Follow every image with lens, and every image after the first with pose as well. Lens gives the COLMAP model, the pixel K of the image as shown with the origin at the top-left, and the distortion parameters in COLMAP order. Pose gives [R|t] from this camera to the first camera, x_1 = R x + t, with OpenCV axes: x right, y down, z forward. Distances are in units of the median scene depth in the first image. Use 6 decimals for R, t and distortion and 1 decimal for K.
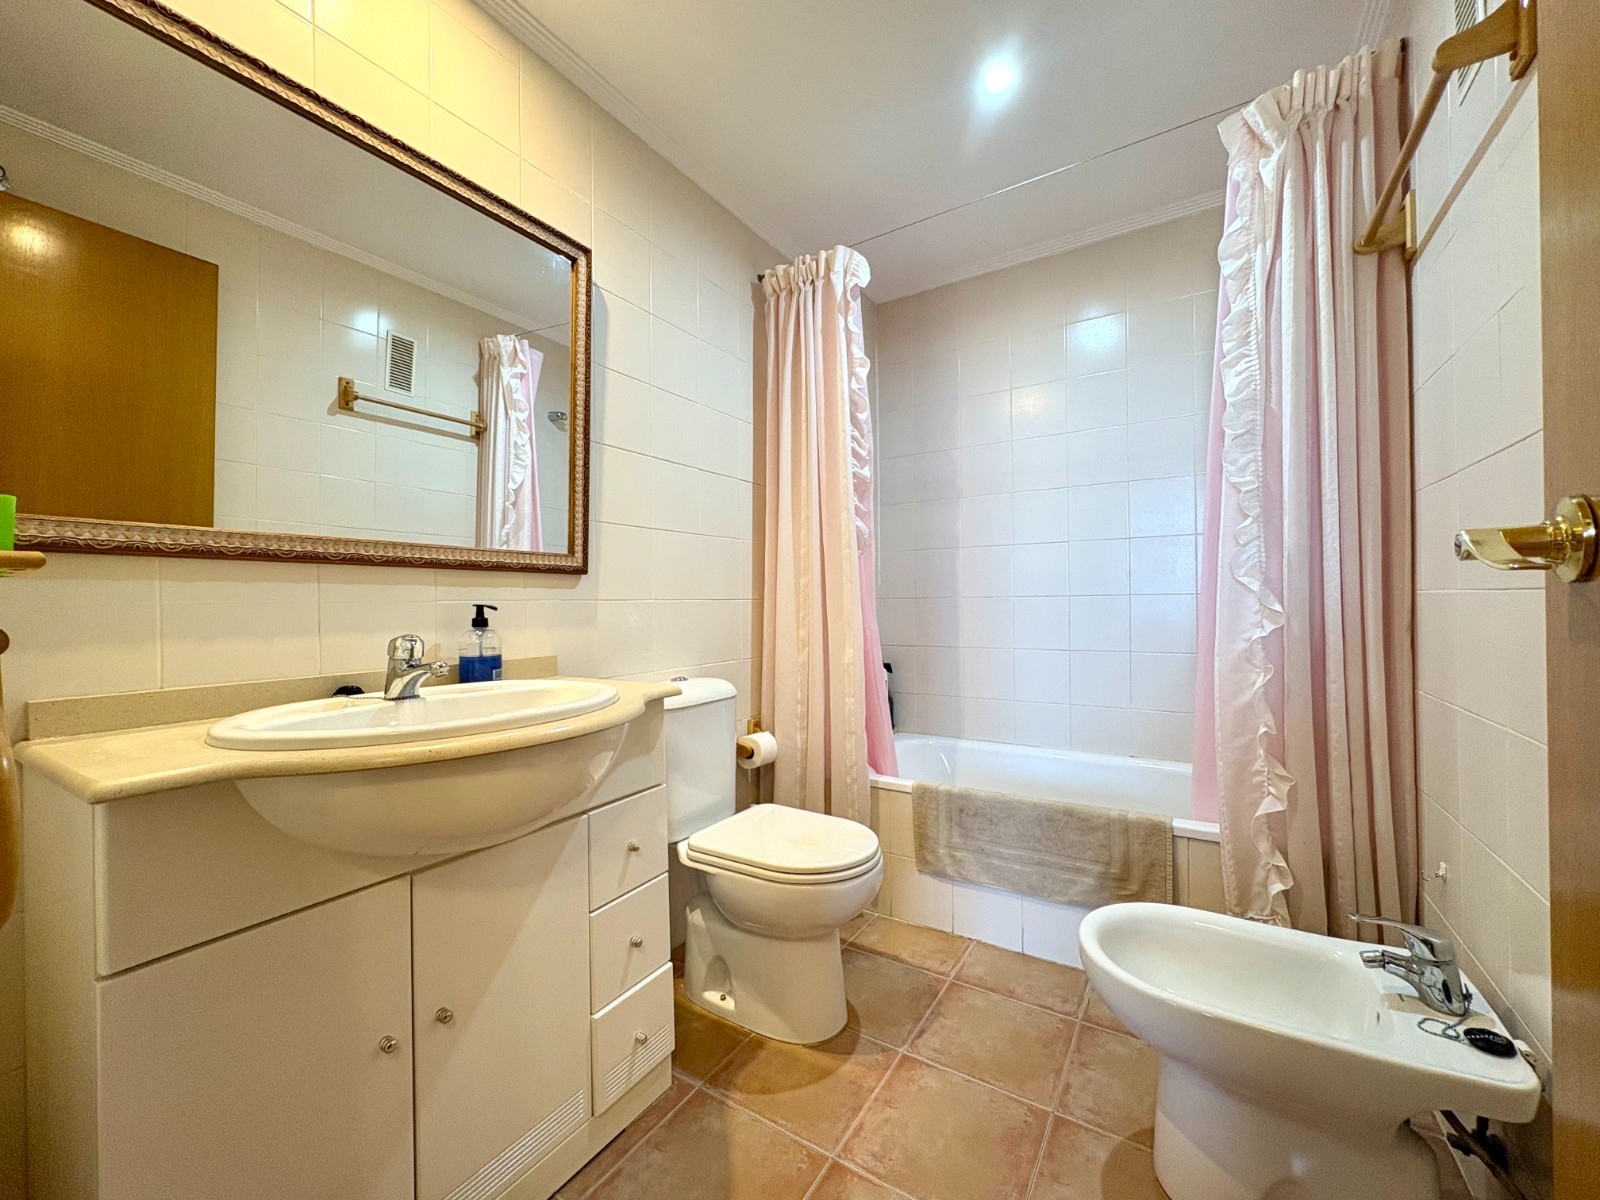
lens RADIAL K [[635.6, 0, 802.7], [0, 635.6, 600.1], [0, 0, 1]] dist [0.007575, -0.000009]
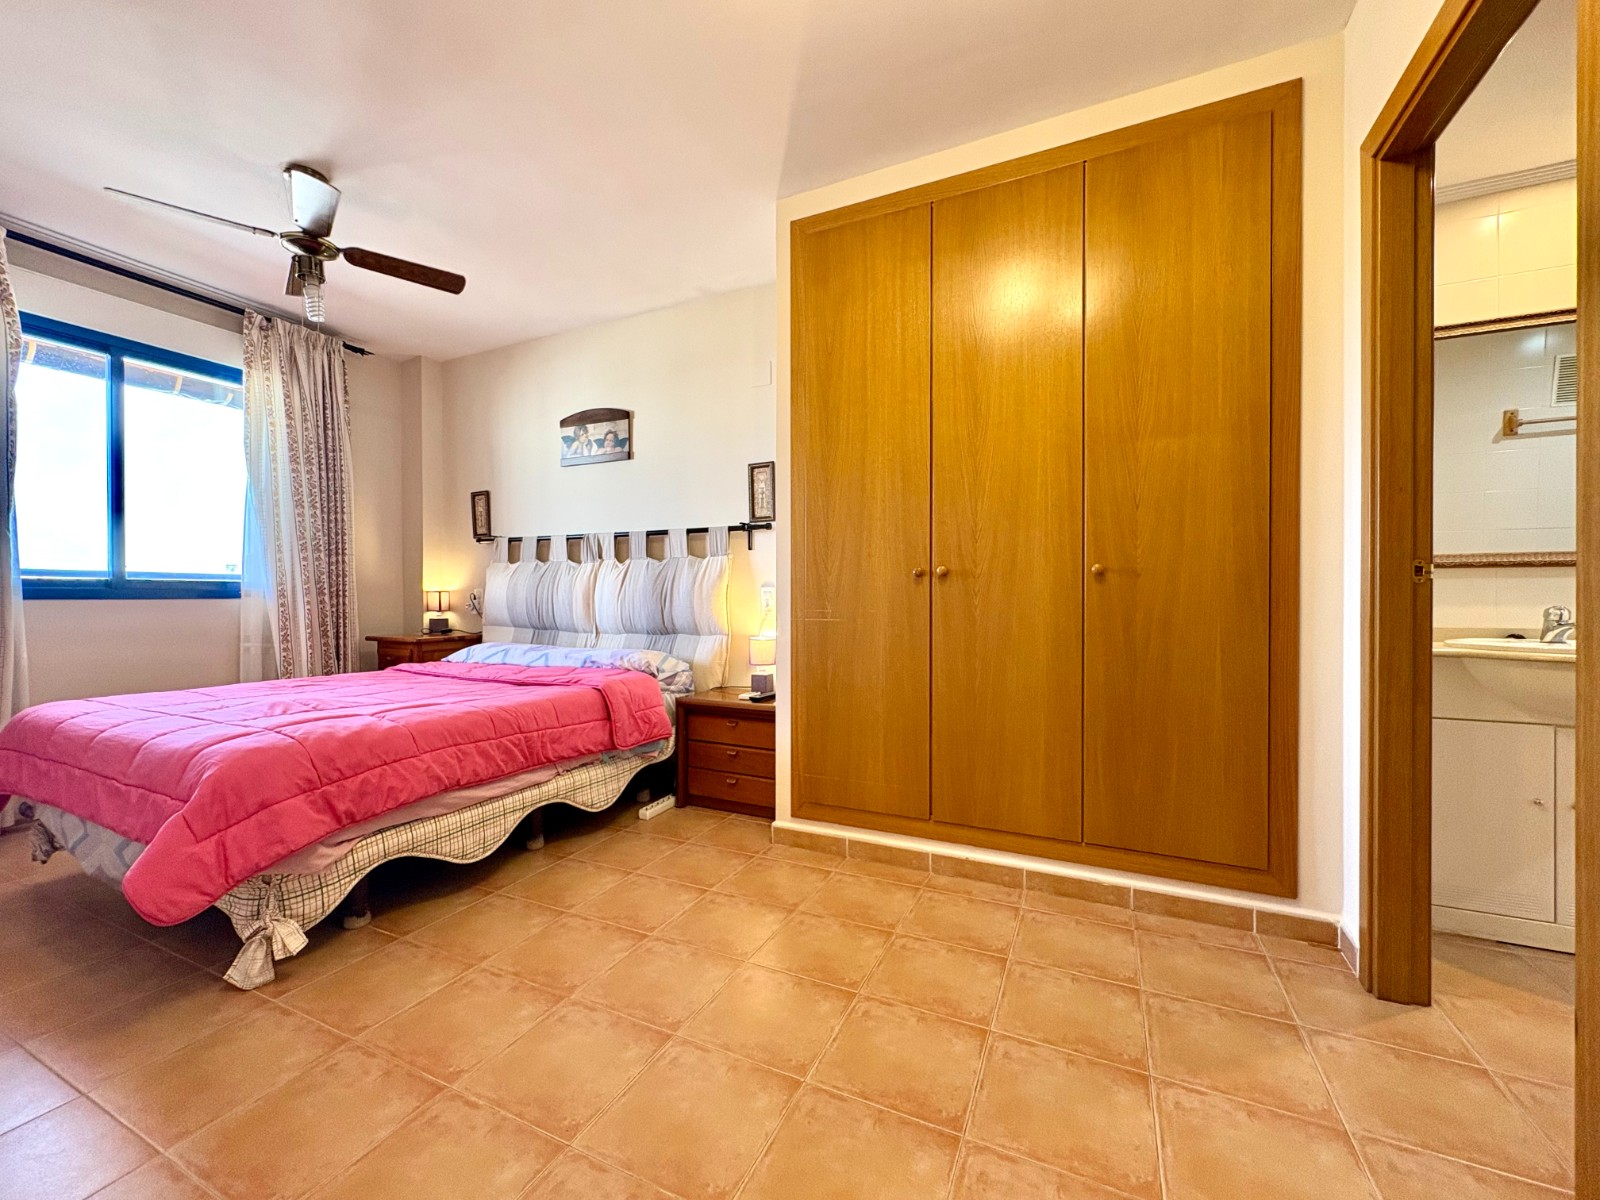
lens RADIAL K [[635.6, 0, 802.9], [0, 635.6, 603.9], [0, 0, 1]] dist [0.007575, -0.000009]
pose [[0.126754, 0.021916, -0.991692, 0.835388], [0.008050, 0.999700, 0.023122, -0.010005], [0.991901, -0.010914, 0.126540, -1.234741]]
